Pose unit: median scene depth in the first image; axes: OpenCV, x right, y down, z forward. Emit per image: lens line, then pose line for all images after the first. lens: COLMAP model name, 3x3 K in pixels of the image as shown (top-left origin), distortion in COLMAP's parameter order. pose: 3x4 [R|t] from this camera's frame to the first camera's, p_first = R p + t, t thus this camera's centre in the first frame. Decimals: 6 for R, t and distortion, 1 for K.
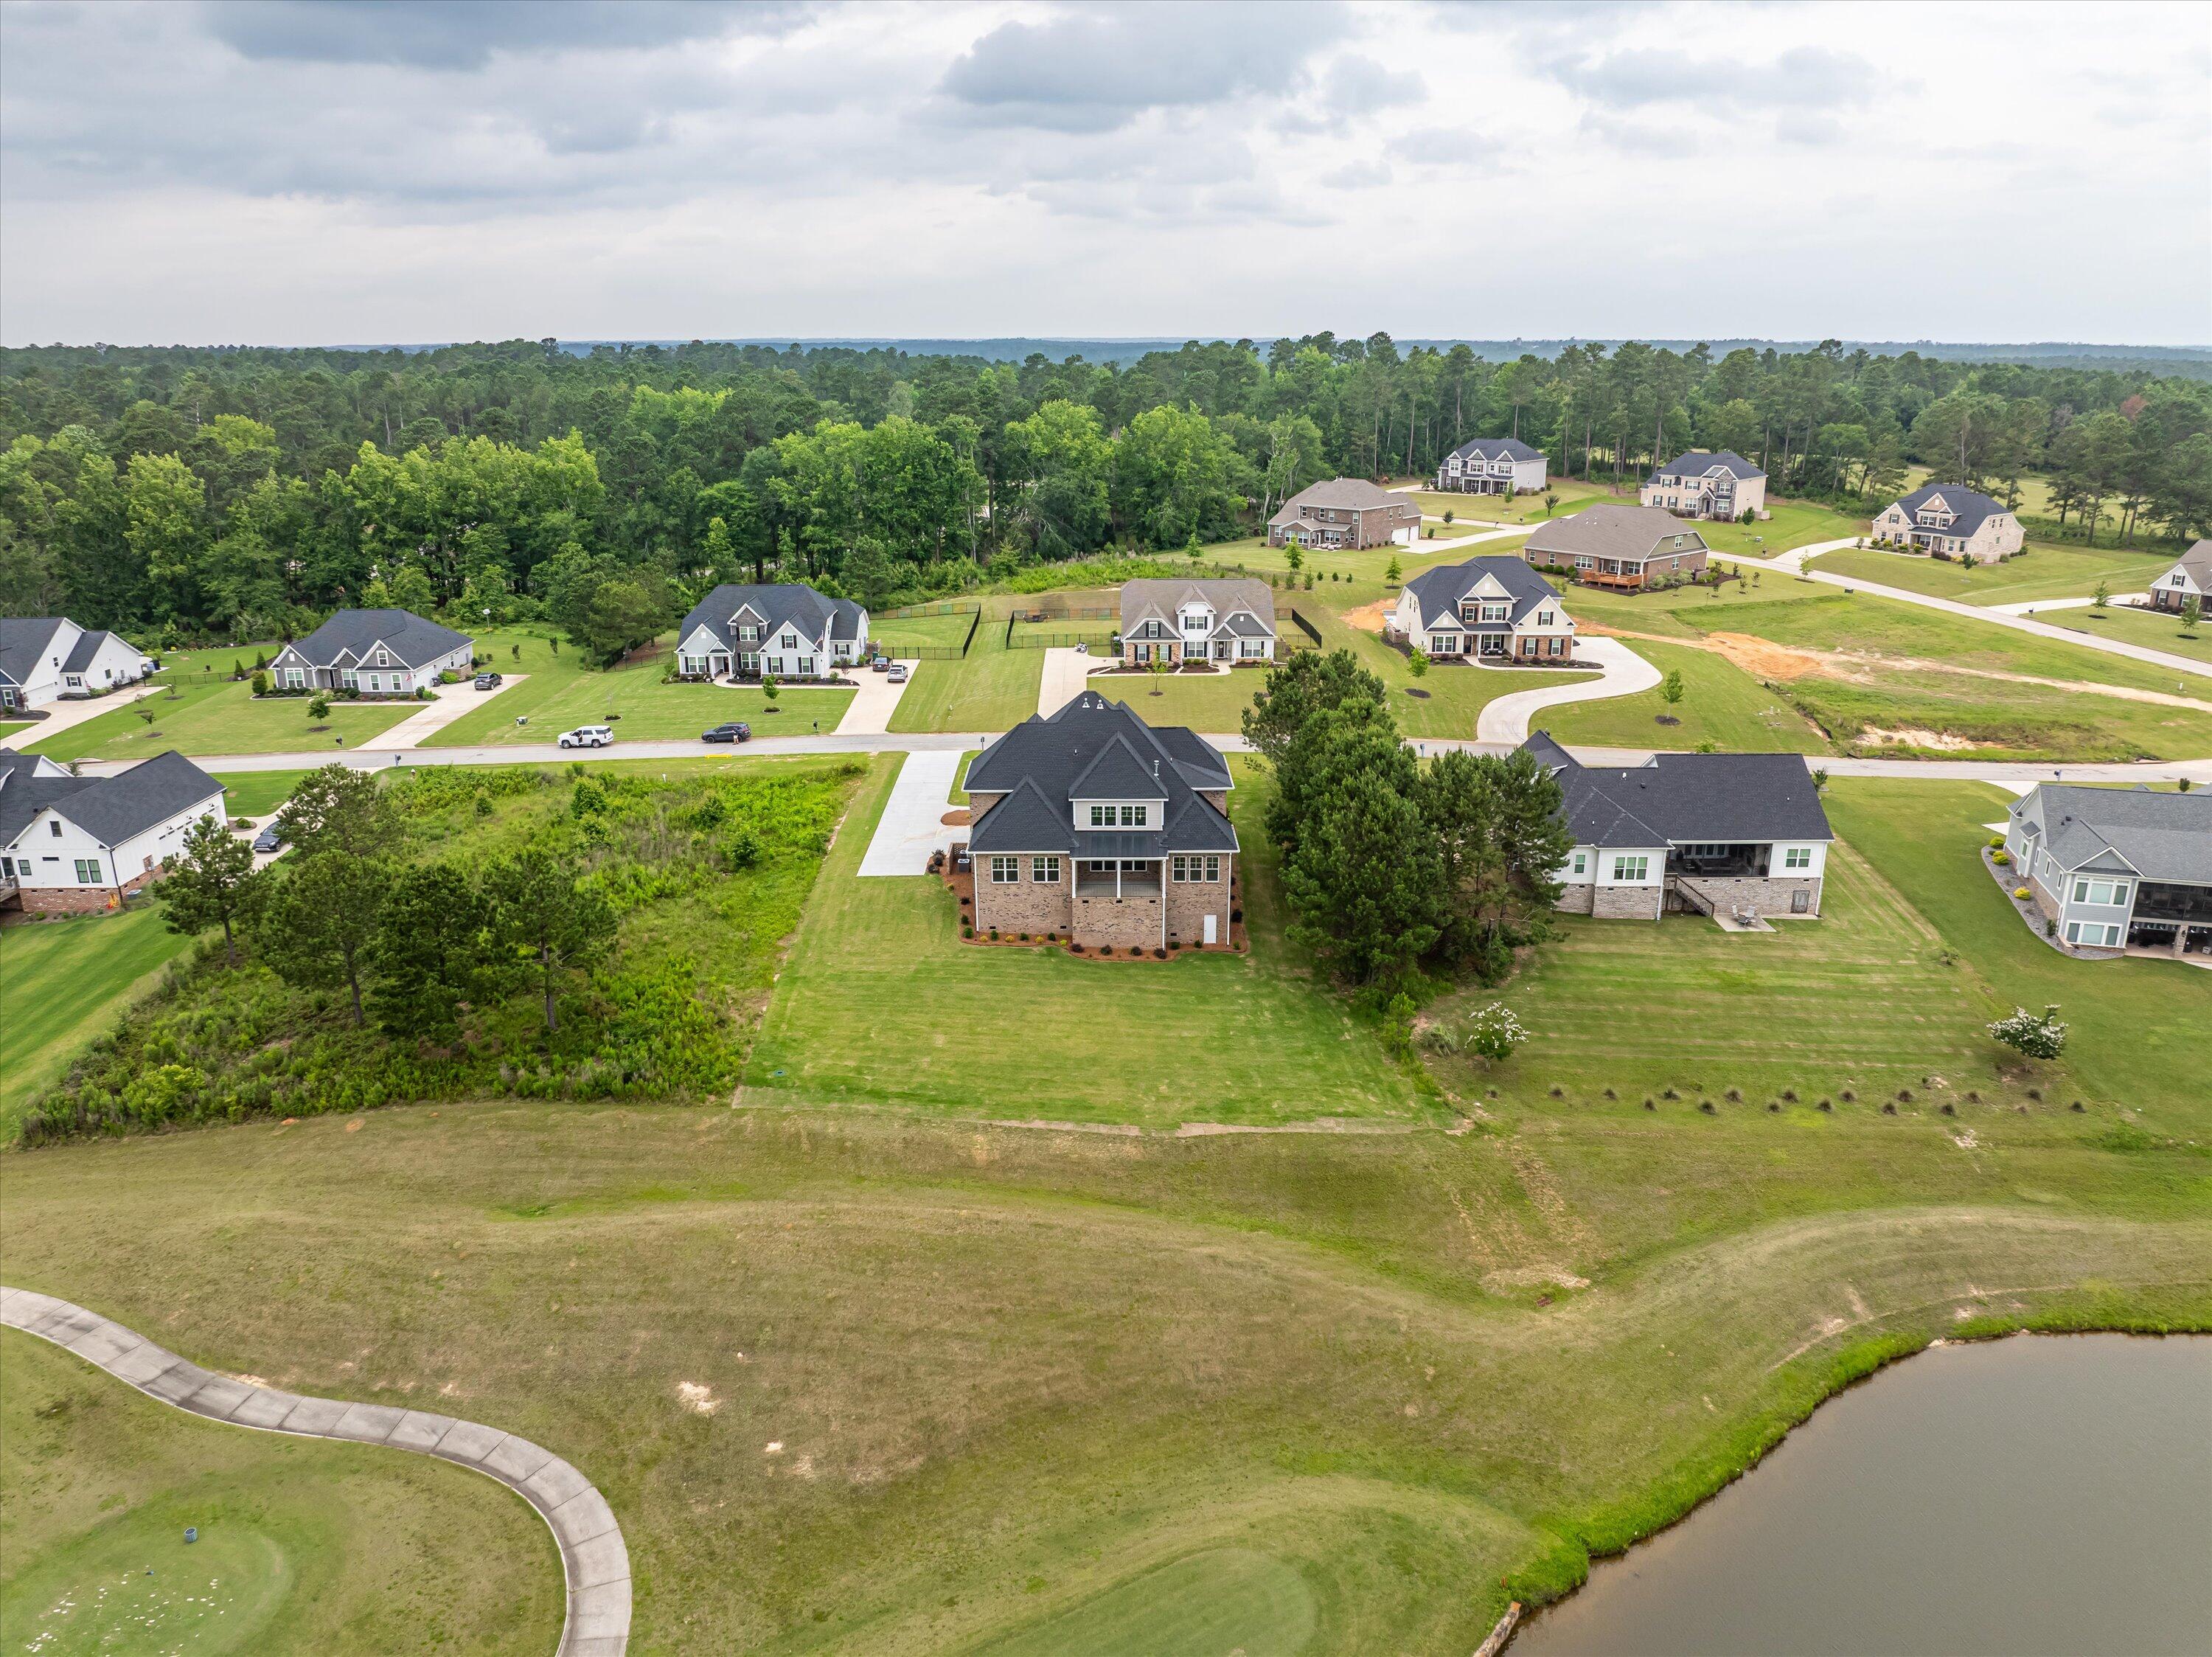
lens RADIAL K [[1554.0, 0, 1096.9], [0, 1554.0, 833.4], [0, 0, 1]] dist [-0.028160, -0.004858]
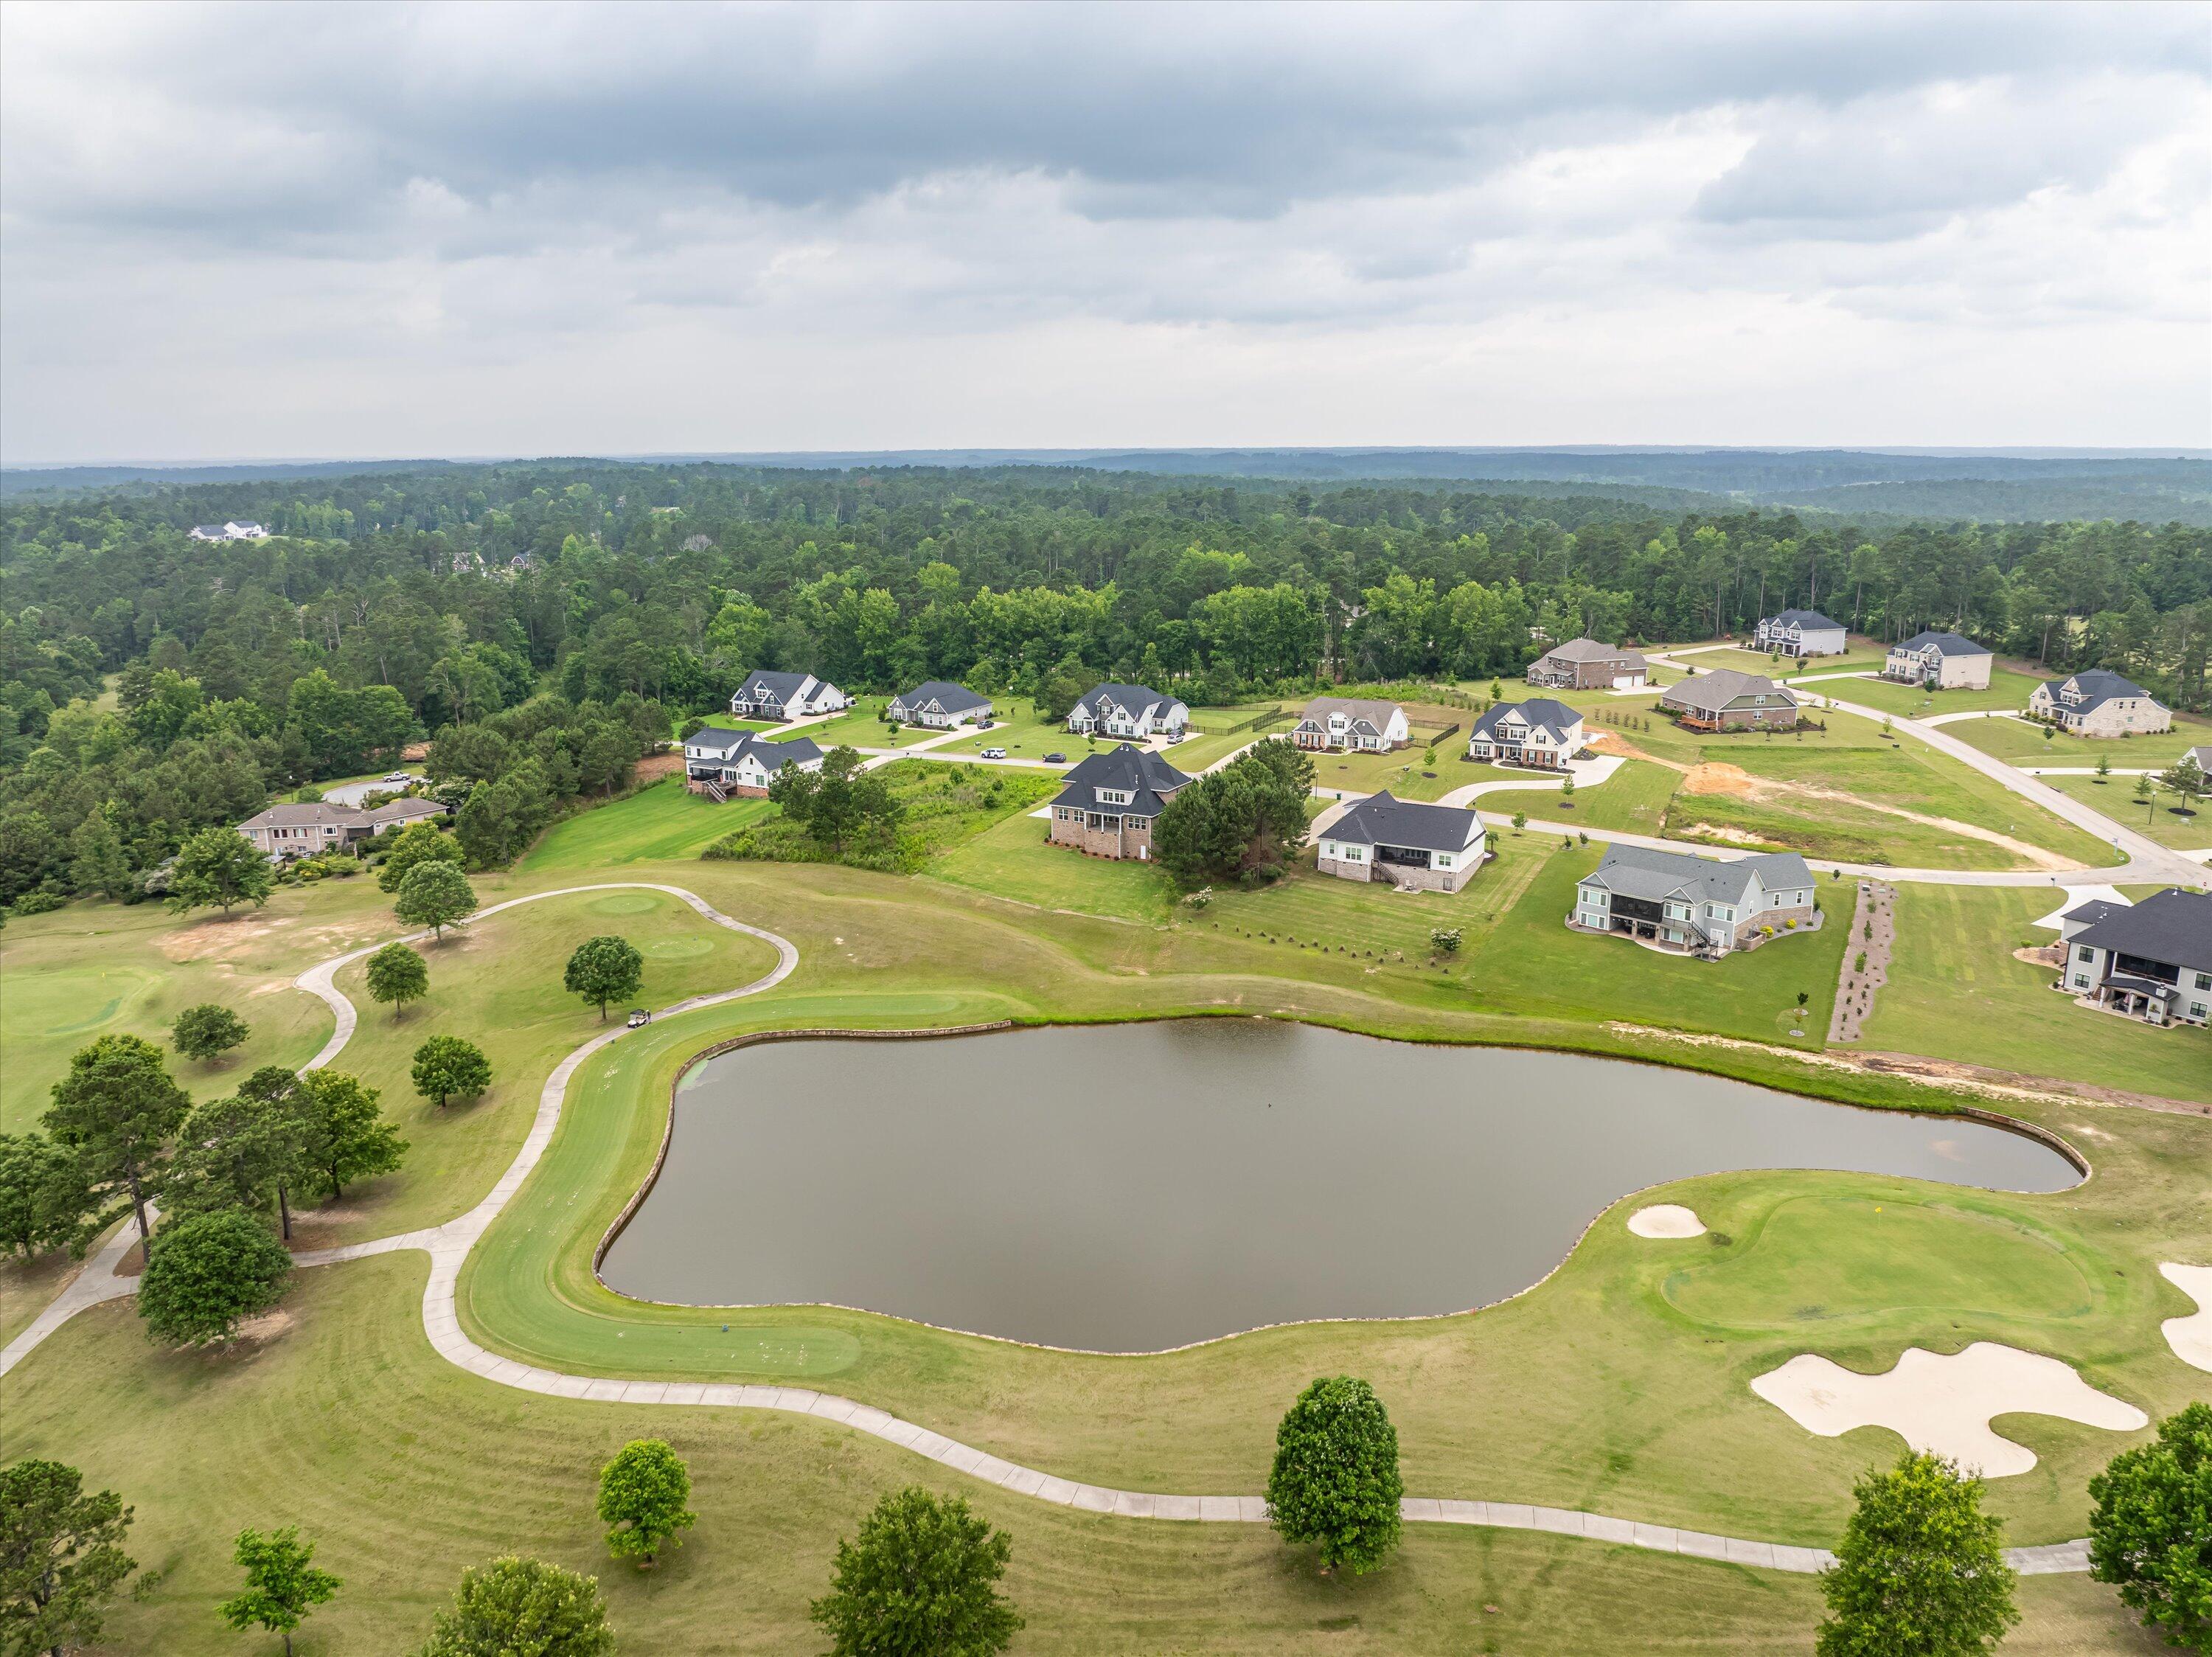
lens RADIAL K [[1554.0, 0, 1096.9], [0, 1554.0, 833.4], [0, 0, 1]] dist [-0.028160, -0.004858]
pose [[0.873742, 0.115269, -0.472534, 0.728394], [-0.143633, 0.989334, -0.024249, 0.067691], [0.464699, 0.089058, 0.880979, -0.675364]]
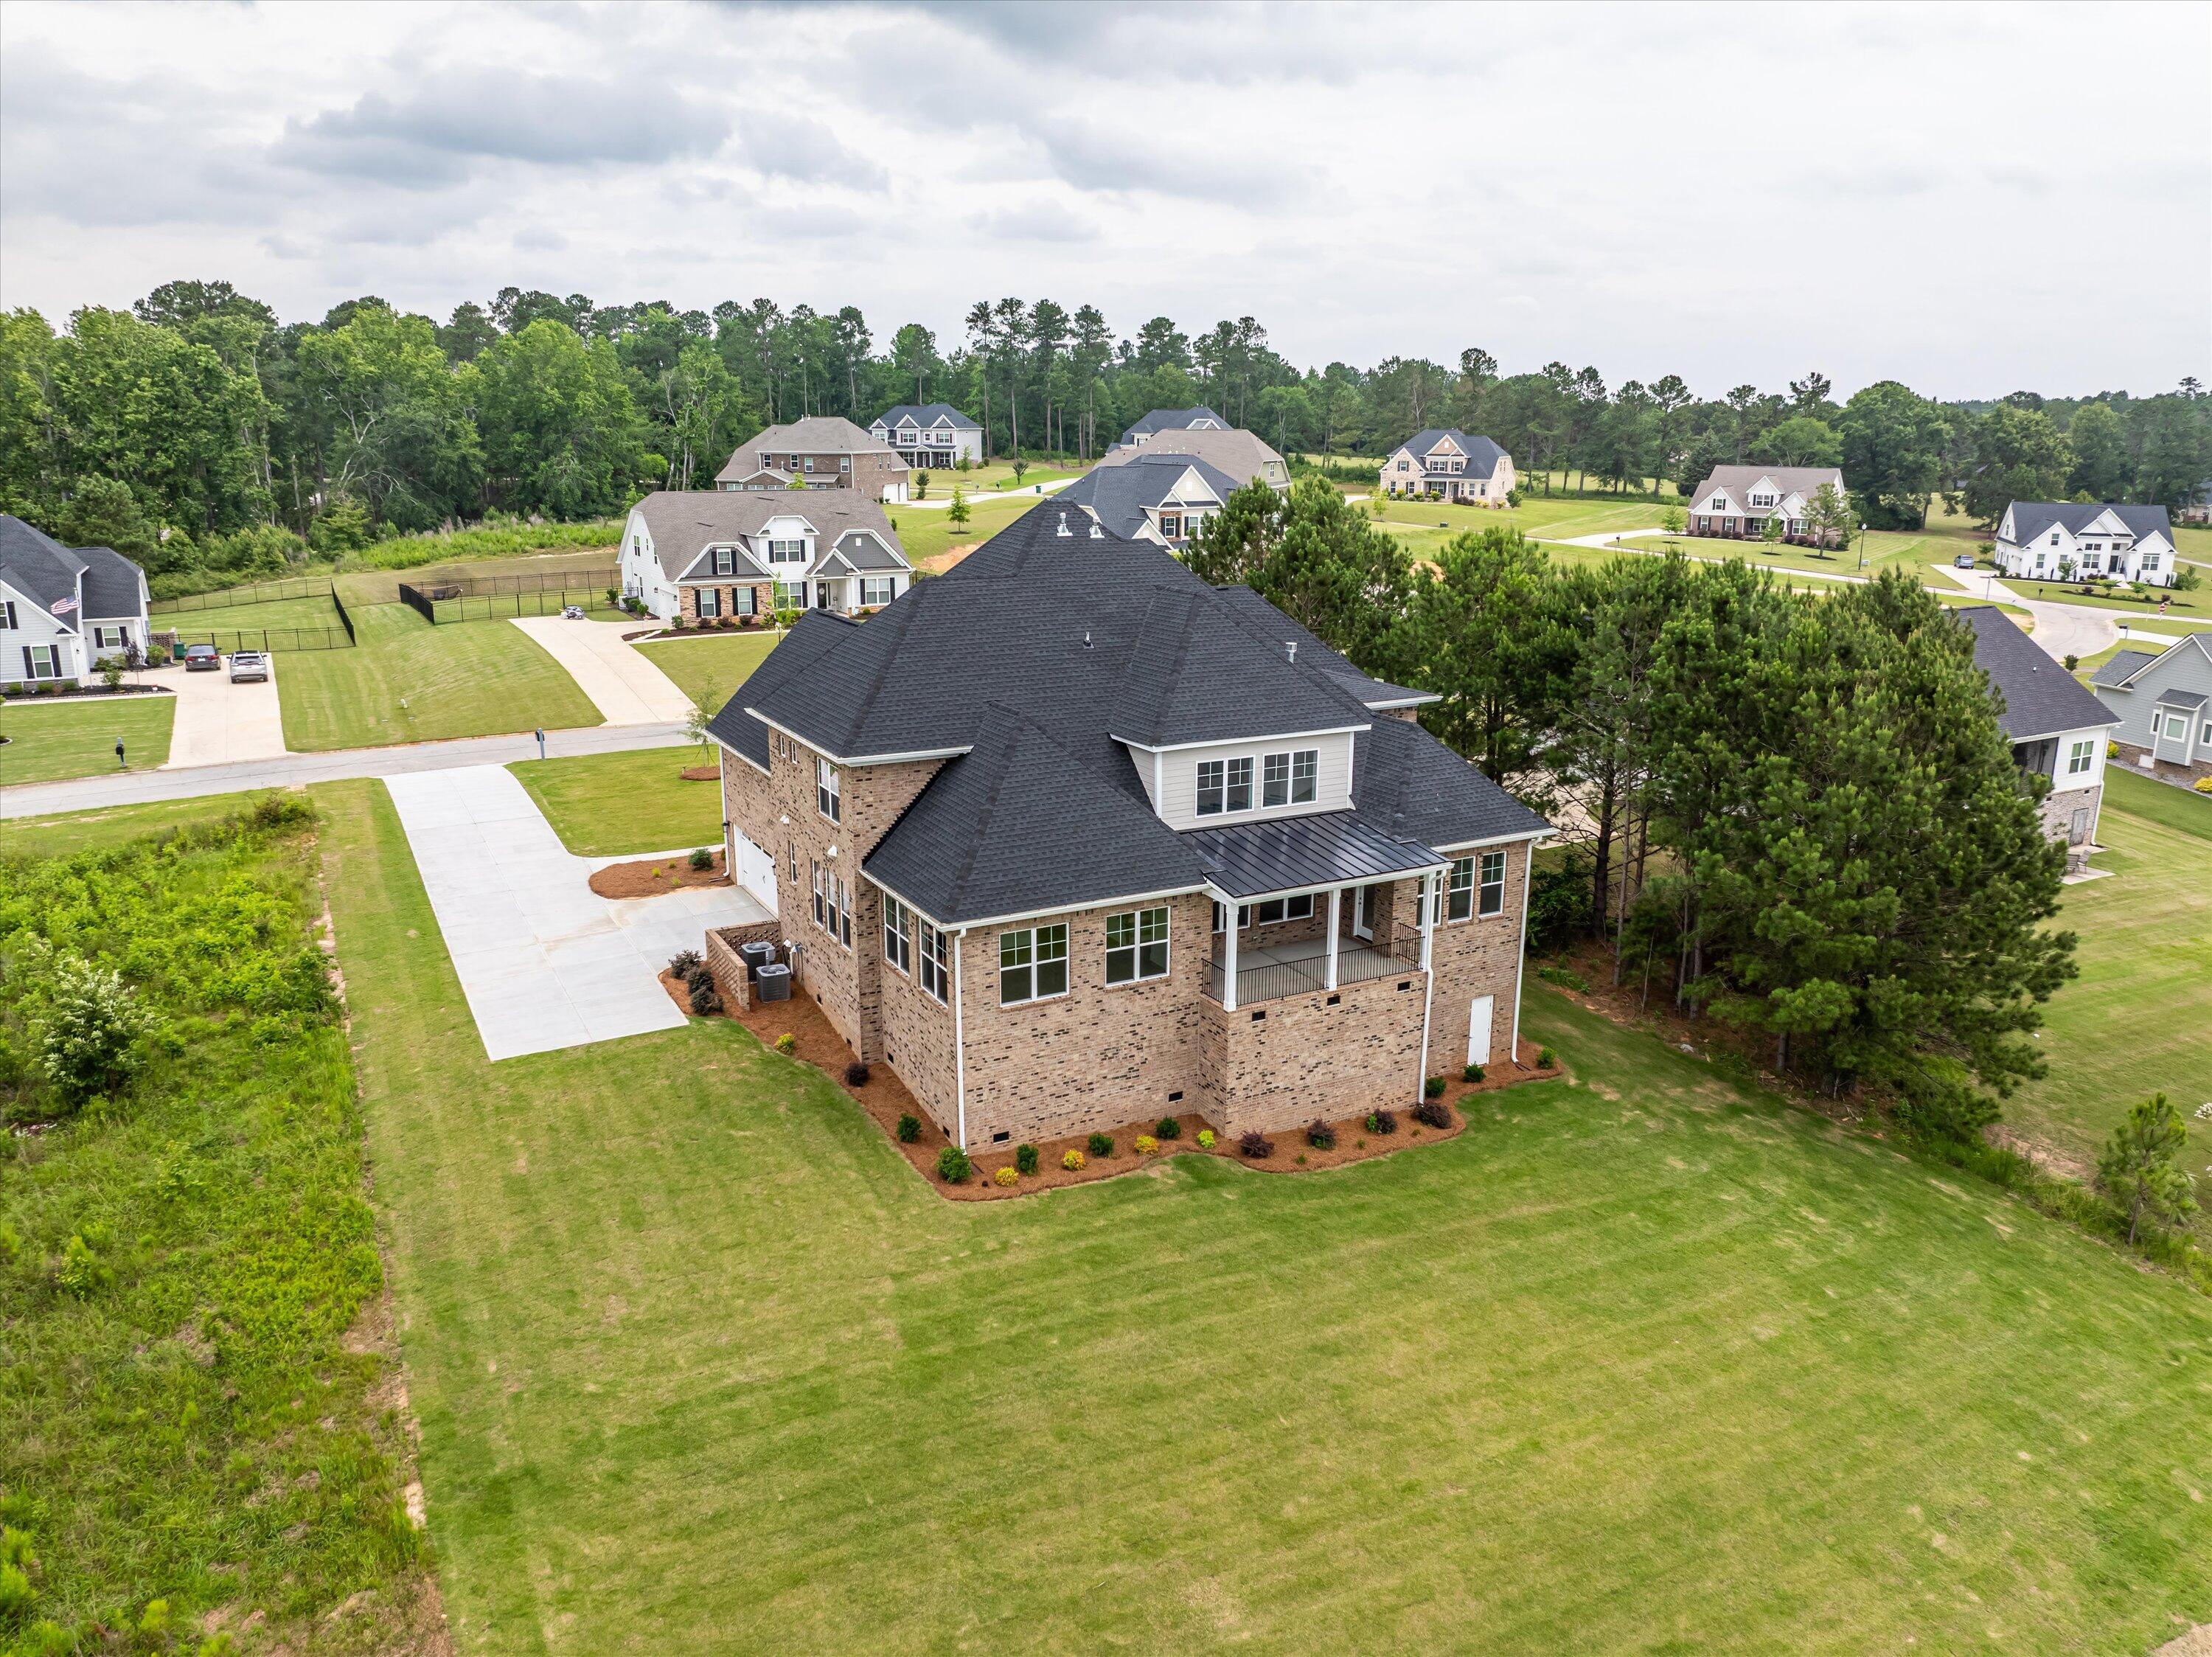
lens RADIAL K [[1555.4, 0, 1102.7], [0, 1555.4, 859.4], [0, 0, 1]] dist [-0.031971, -0.001319]
pose [[0.879021, -0.122574, 0.460758, -0.137543], [0.138804, 0.990319, -0.001354, 0.002029], [-0.456131, 0.065145, 0.887525, 0.466236]]
